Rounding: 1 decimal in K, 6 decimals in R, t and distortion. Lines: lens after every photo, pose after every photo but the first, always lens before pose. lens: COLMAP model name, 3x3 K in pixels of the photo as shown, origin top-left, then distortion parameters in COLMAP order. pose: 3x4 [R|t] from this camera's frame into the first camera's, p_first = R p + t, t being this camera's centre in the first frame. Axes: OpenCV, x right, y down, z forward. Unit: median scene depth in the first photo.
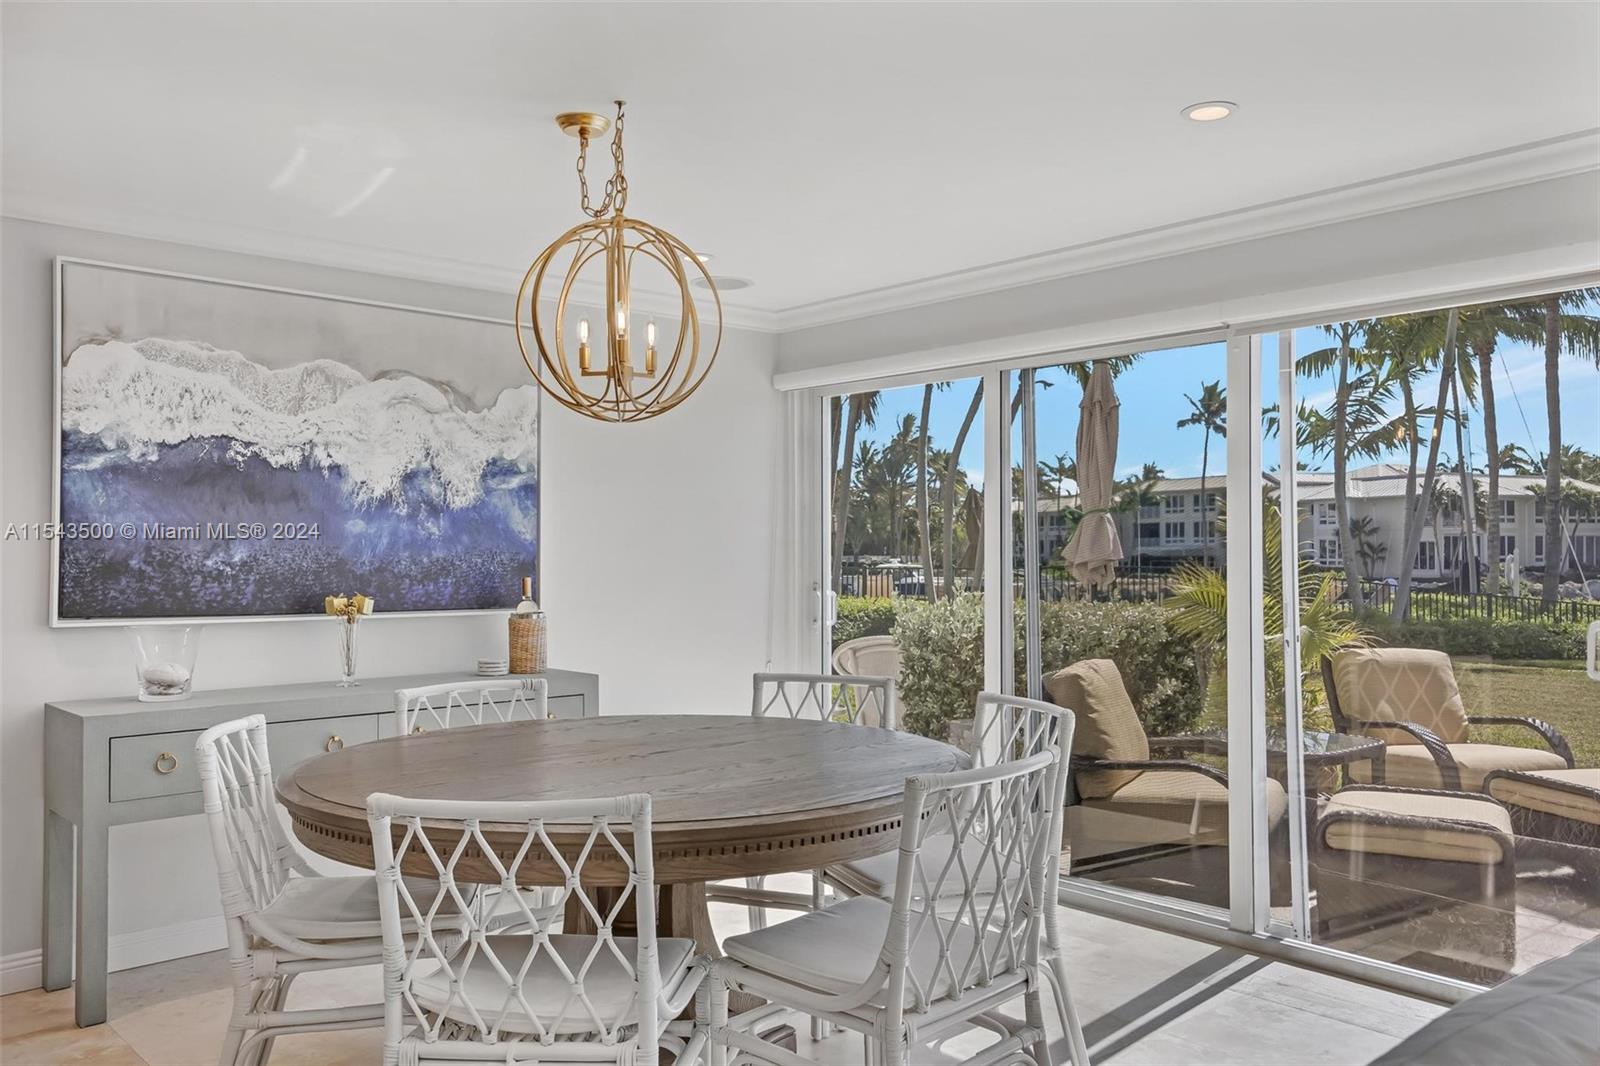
lens RADIAL K [[1303.8, 0, 800.0], [0, 1303.8, 533.0], [0, 0, 1]] dist [0.006023, 0.002725]
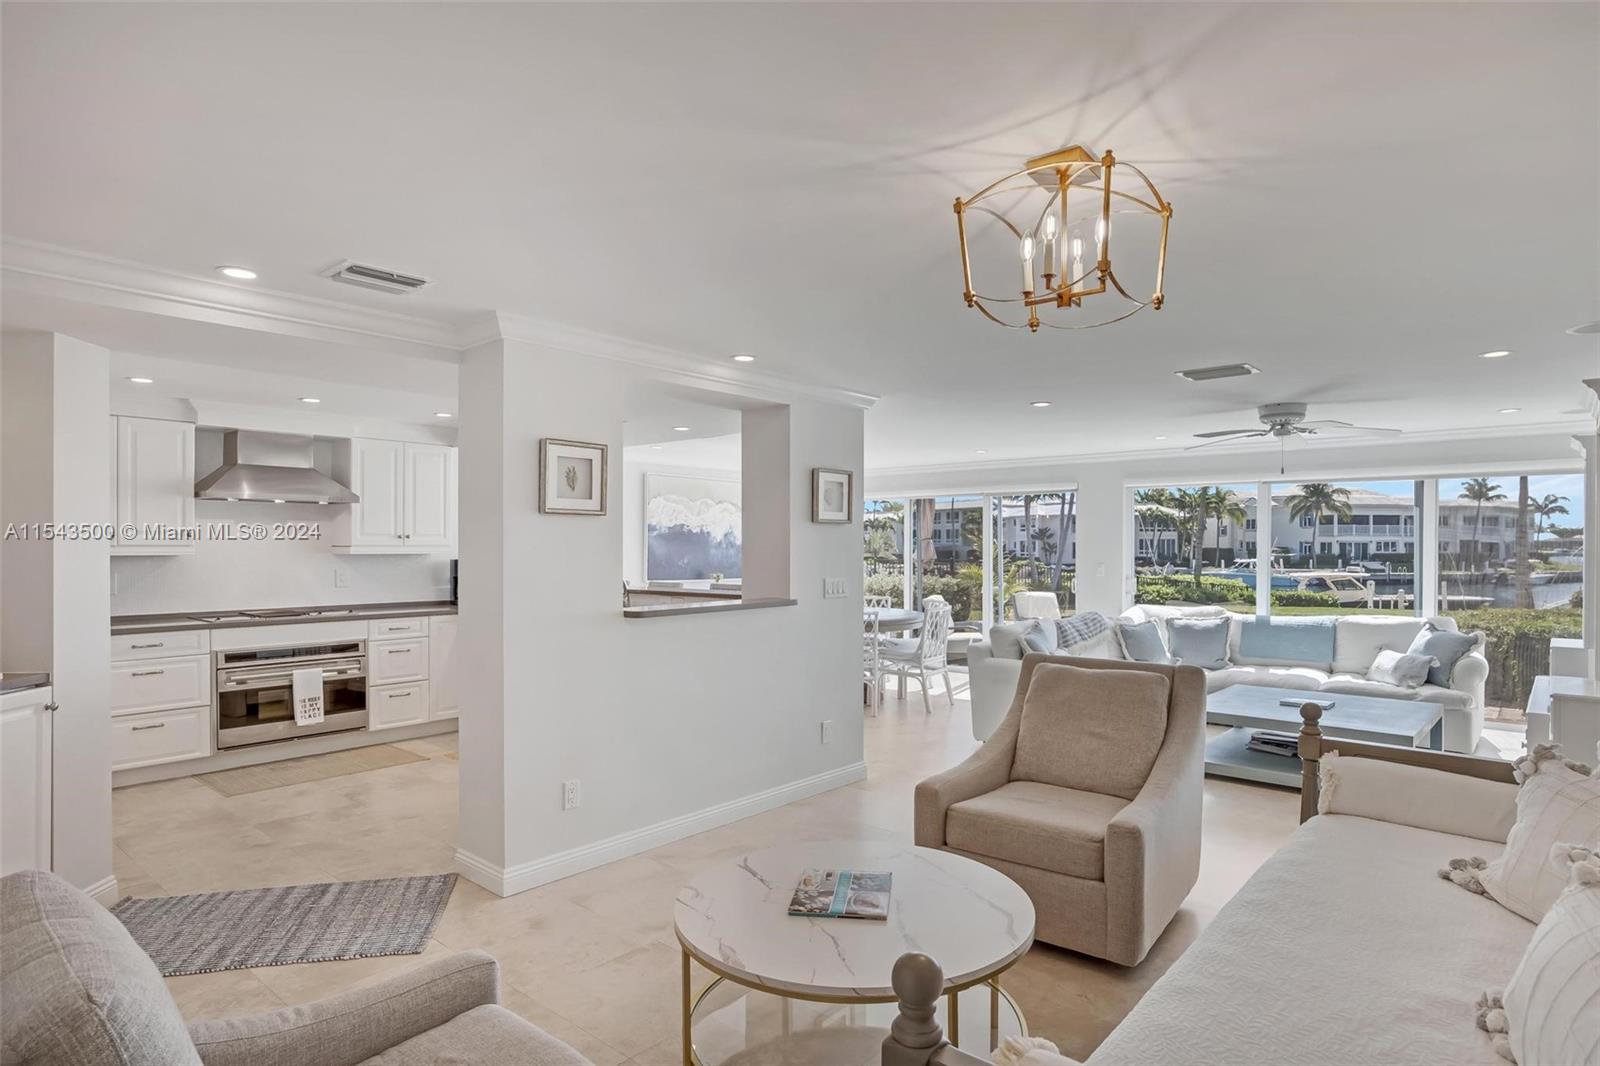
lens RADIAL K [[884.5, 0, 800.7], [0, 884.5, 558.2], [0, 0, 1]] dist [-0.002204, -0.000367]
pose [[0.991059, -0.001198, 0.133420, -0.289110], [-0.002579, 0.999601, 0.028135, -0.034137], [-0.133401, -0.028228, 0.990660, -0.778991]]
